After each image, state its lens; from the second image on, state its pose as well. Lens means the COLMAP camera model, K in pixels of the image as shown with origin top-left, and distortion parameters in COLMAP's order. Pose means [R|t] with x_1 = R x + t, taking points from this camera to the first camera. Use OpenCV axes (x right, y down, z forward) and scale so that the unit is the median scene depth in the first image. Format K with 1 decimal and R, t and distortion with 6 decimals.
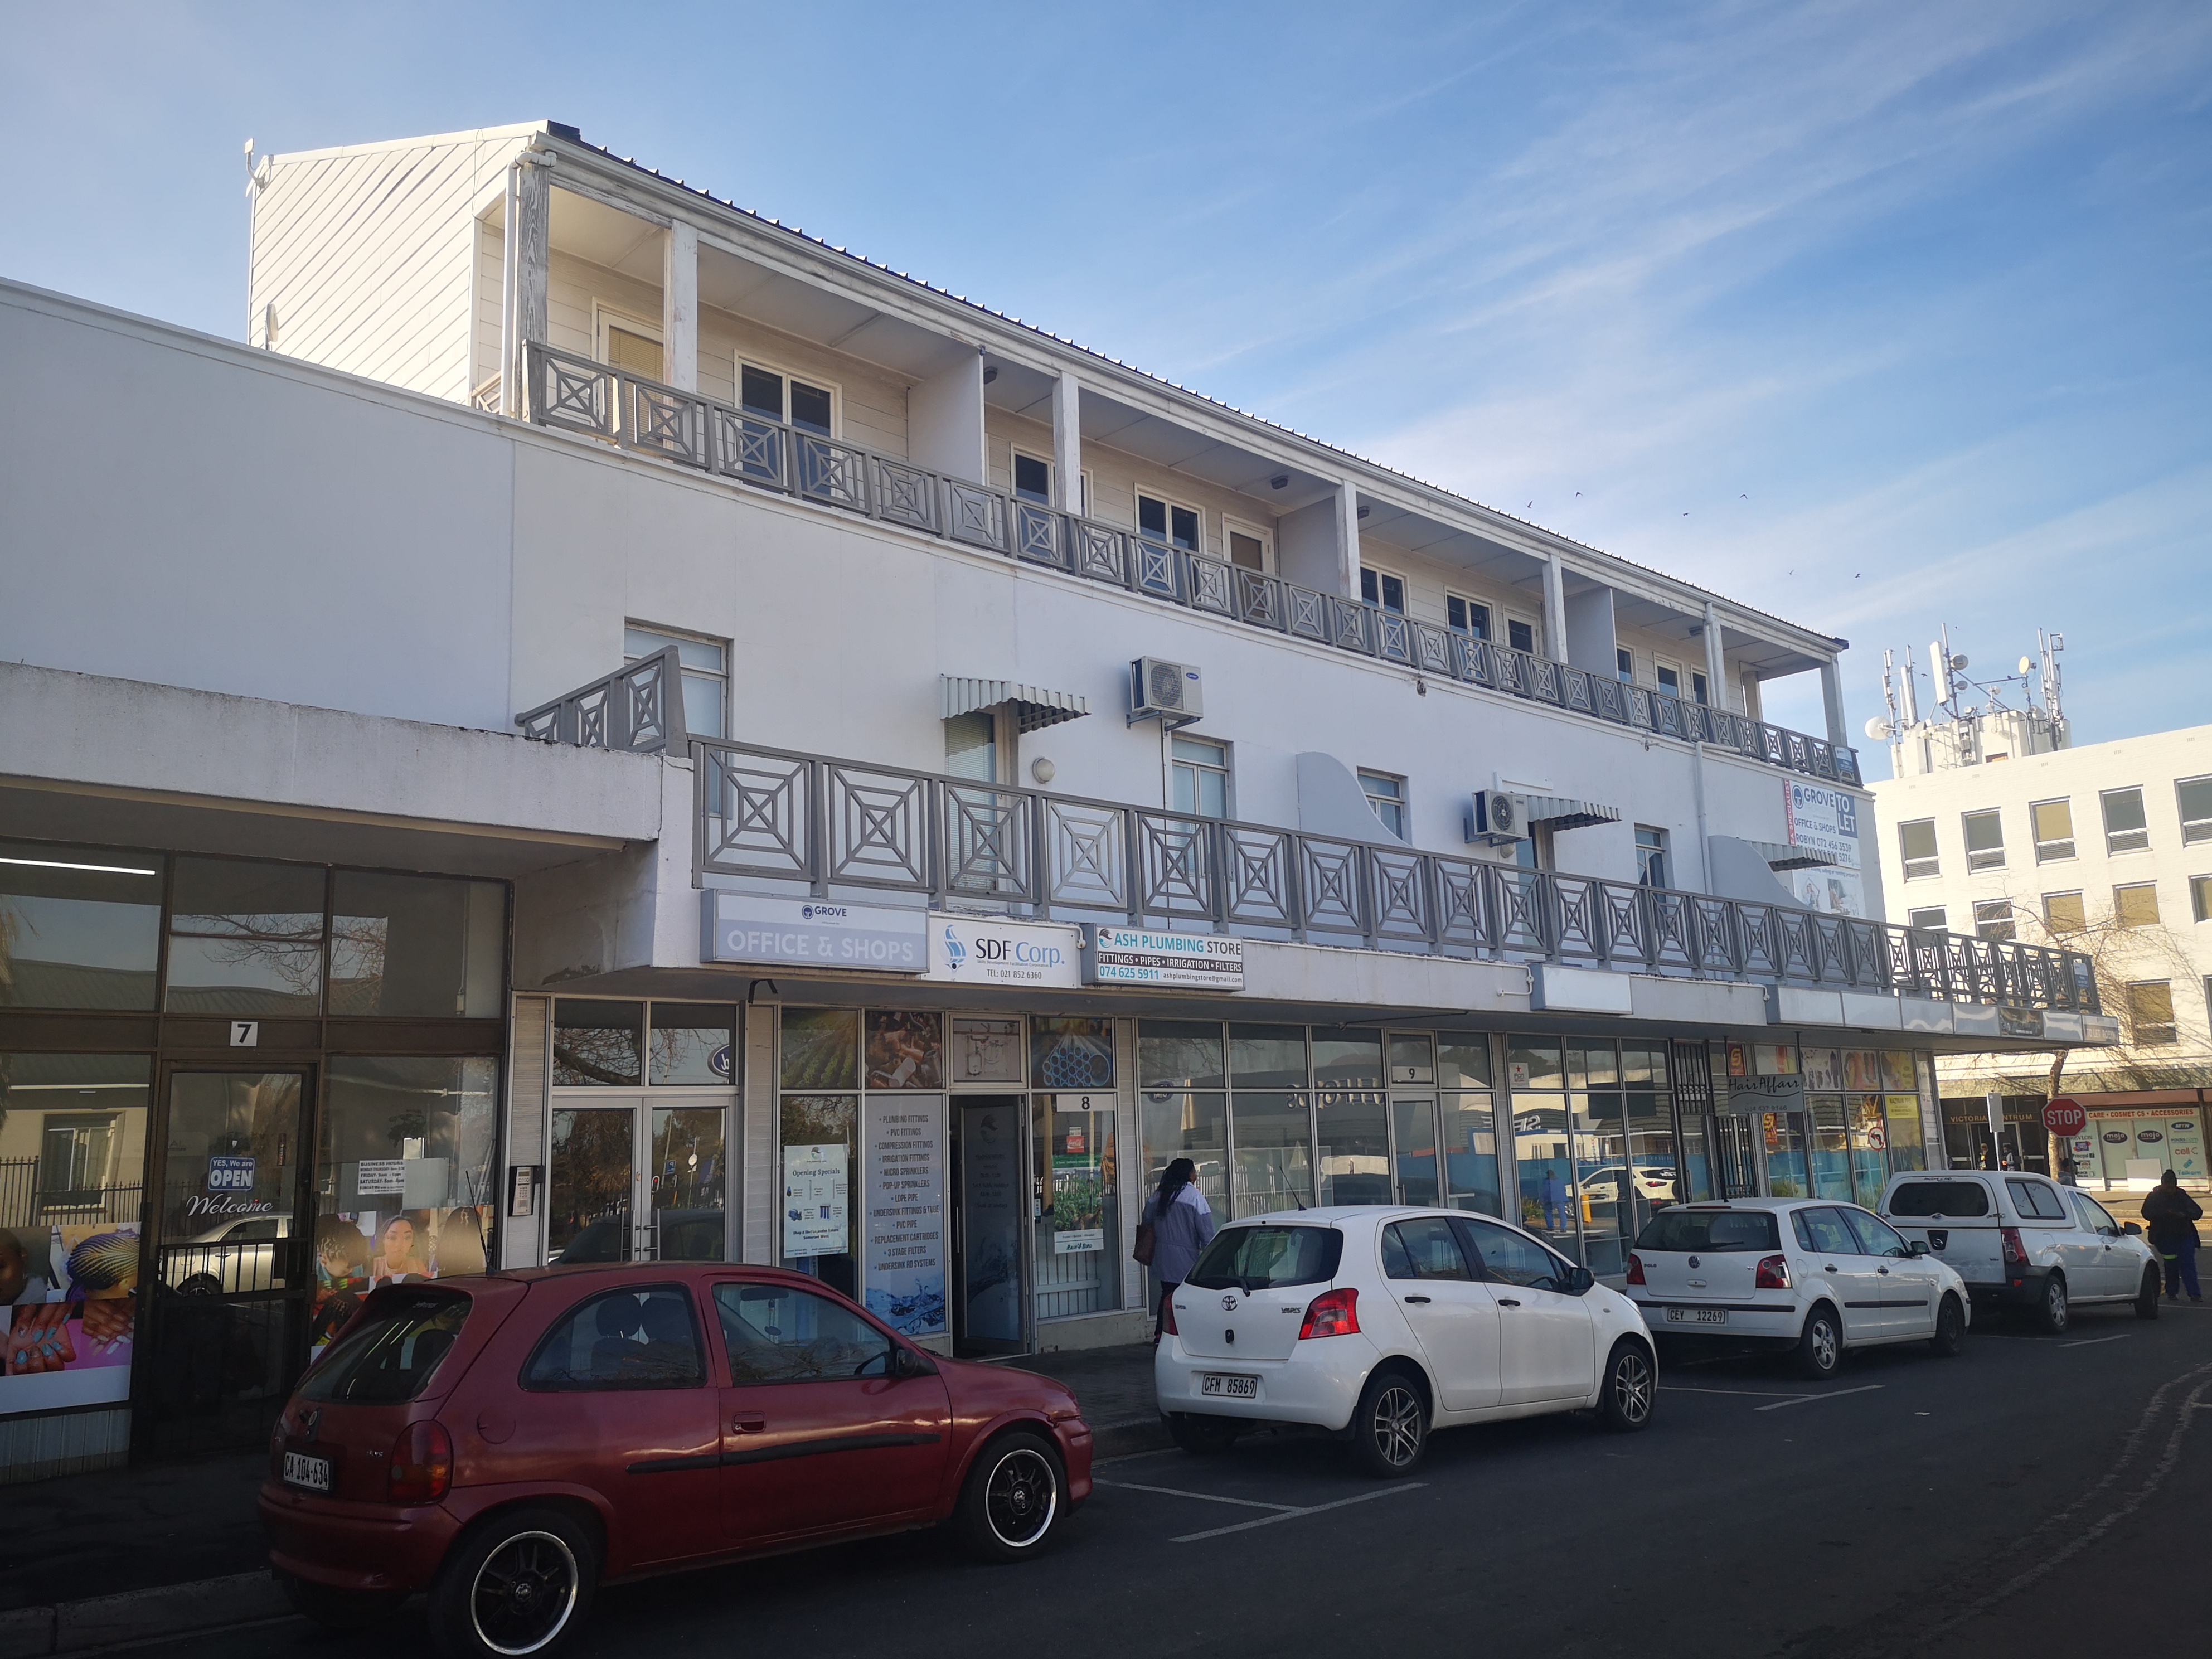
lens RADIAL K [[1706.9, 0, 1100.9], [0, 1706.9, 833.0], [0, 0, 1]] dist [0.108190, -0.138404]
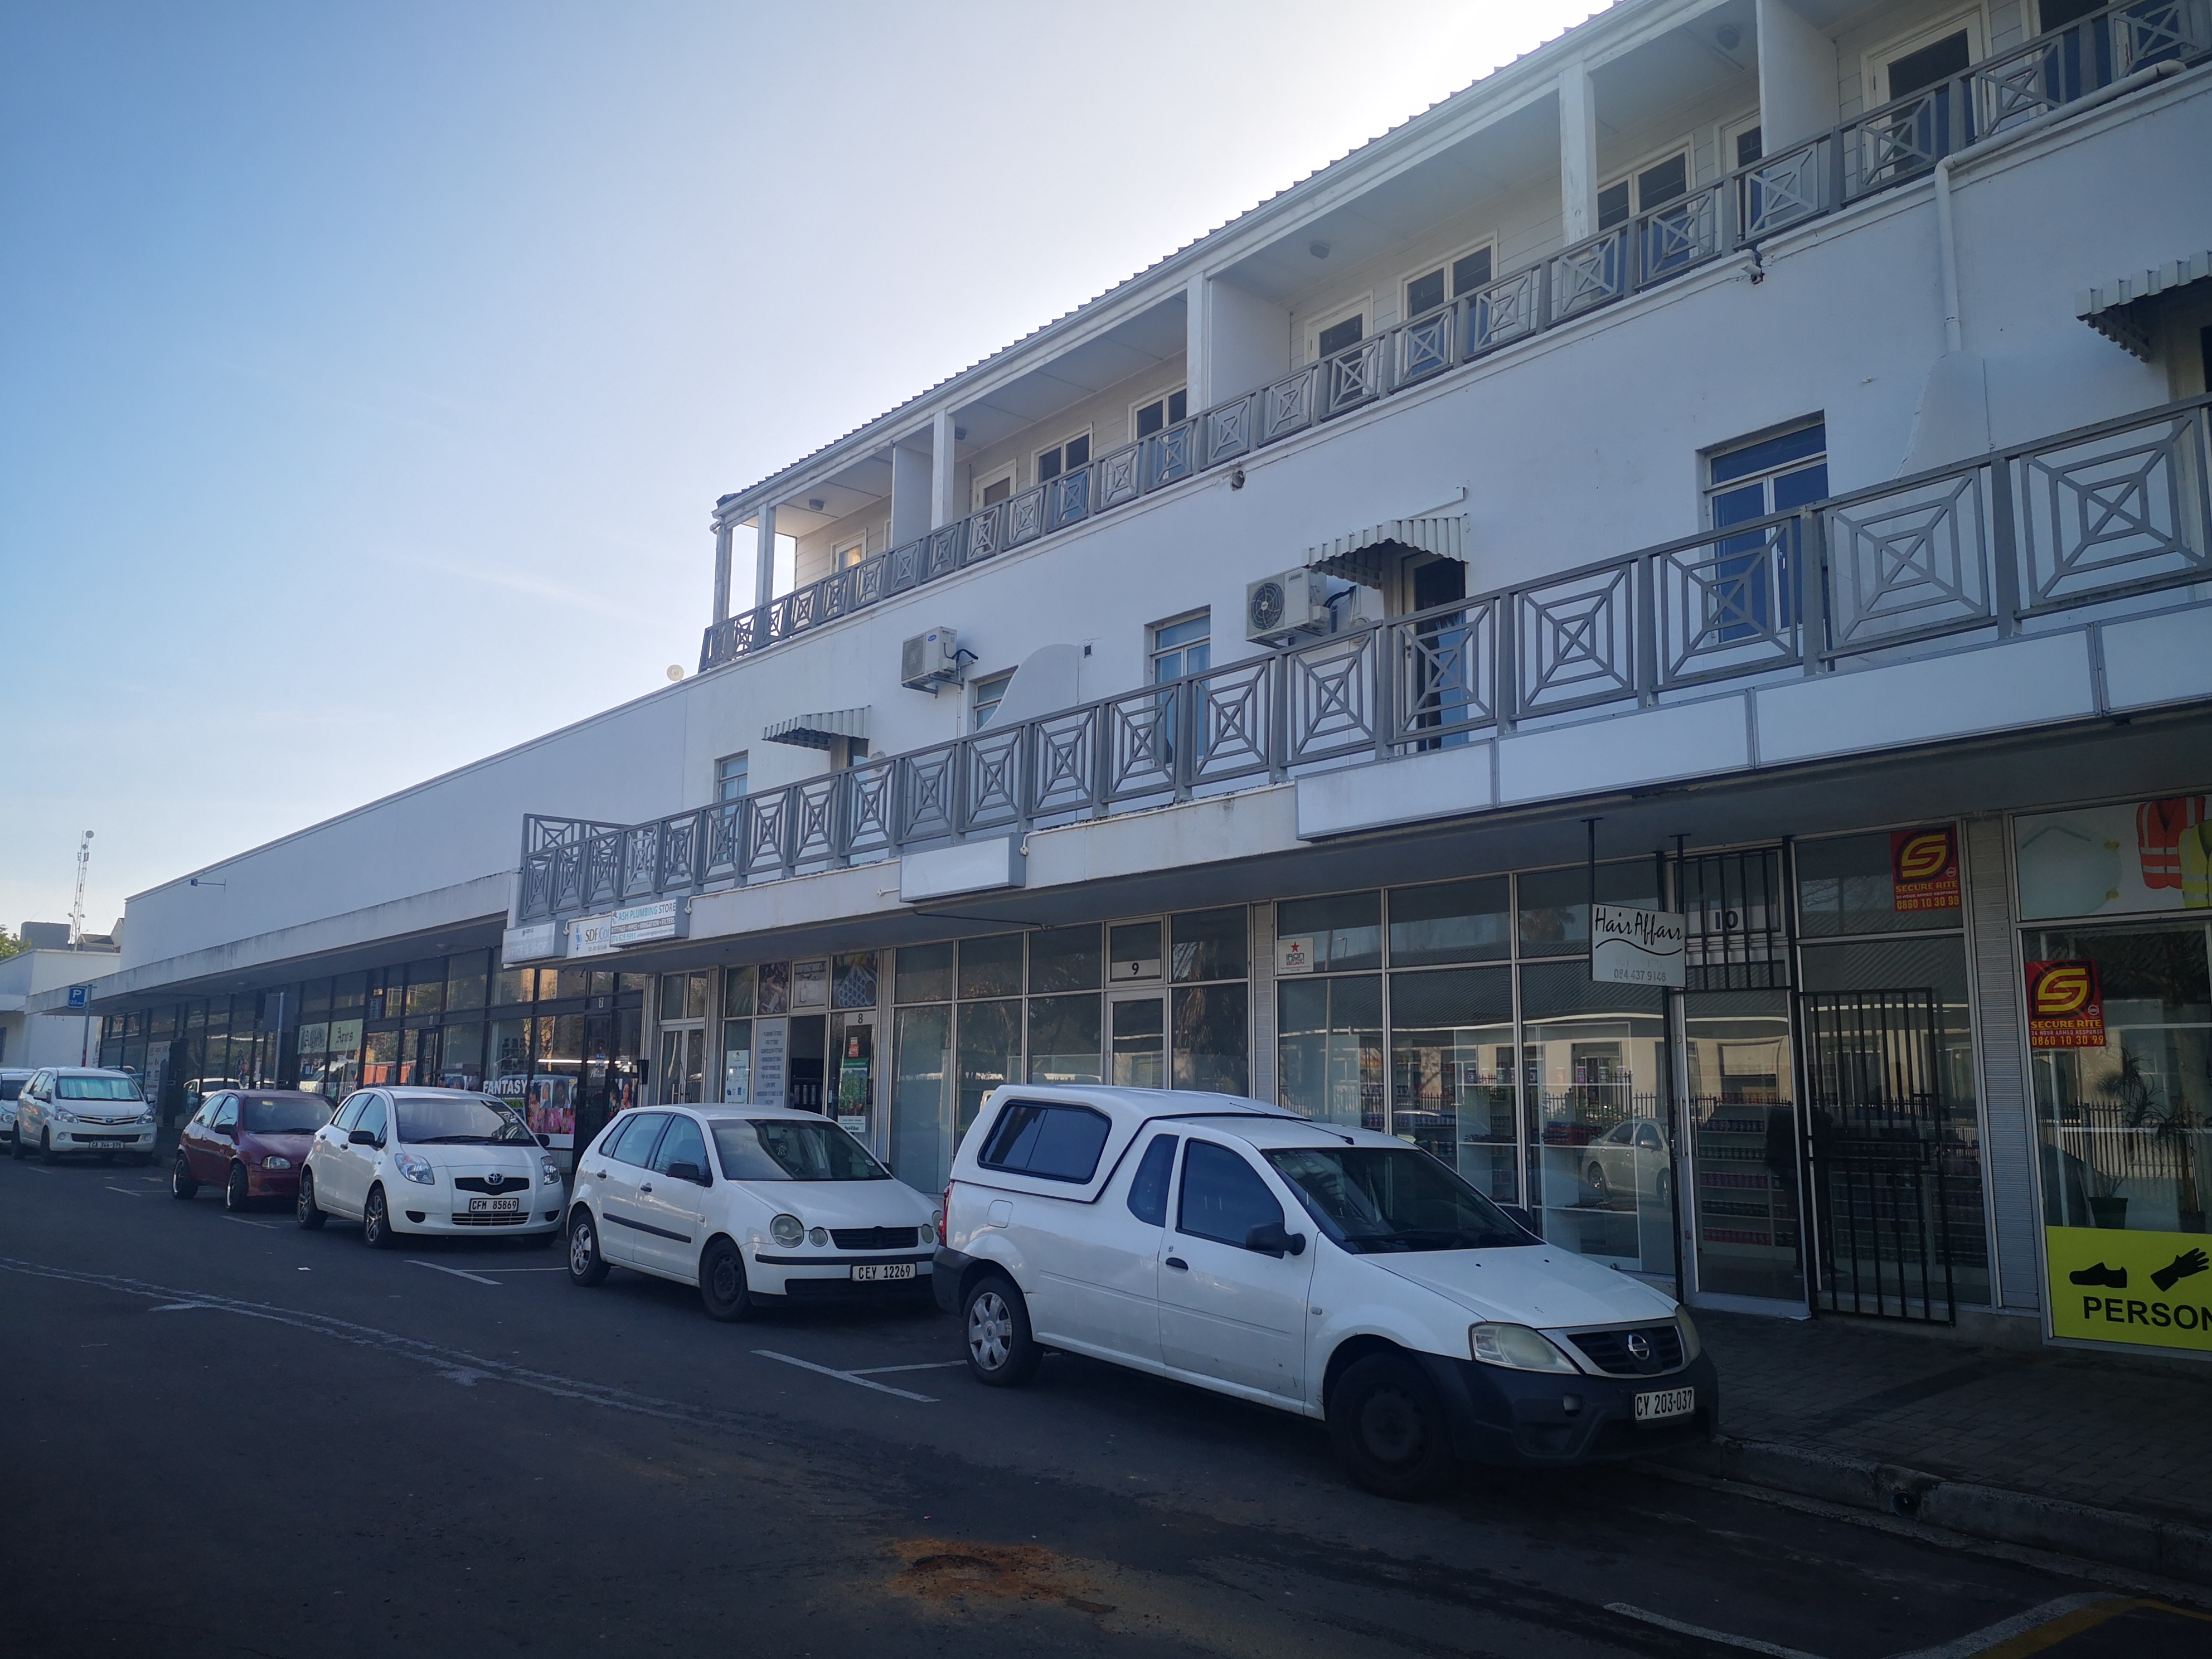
lens RADIAL K [[1706.9, 0, 1100.9], [0, 1706.9, 833.0], [0, 0, 1]] dist [0.108190, -0.138404]
pose [[-0.059596, -0.129141, -0.989834, 1.149346], [0.171409, 0.975544, -0.137597, 0.207897], [0.983396, -0.177866, -0.036003, 1.130309]]
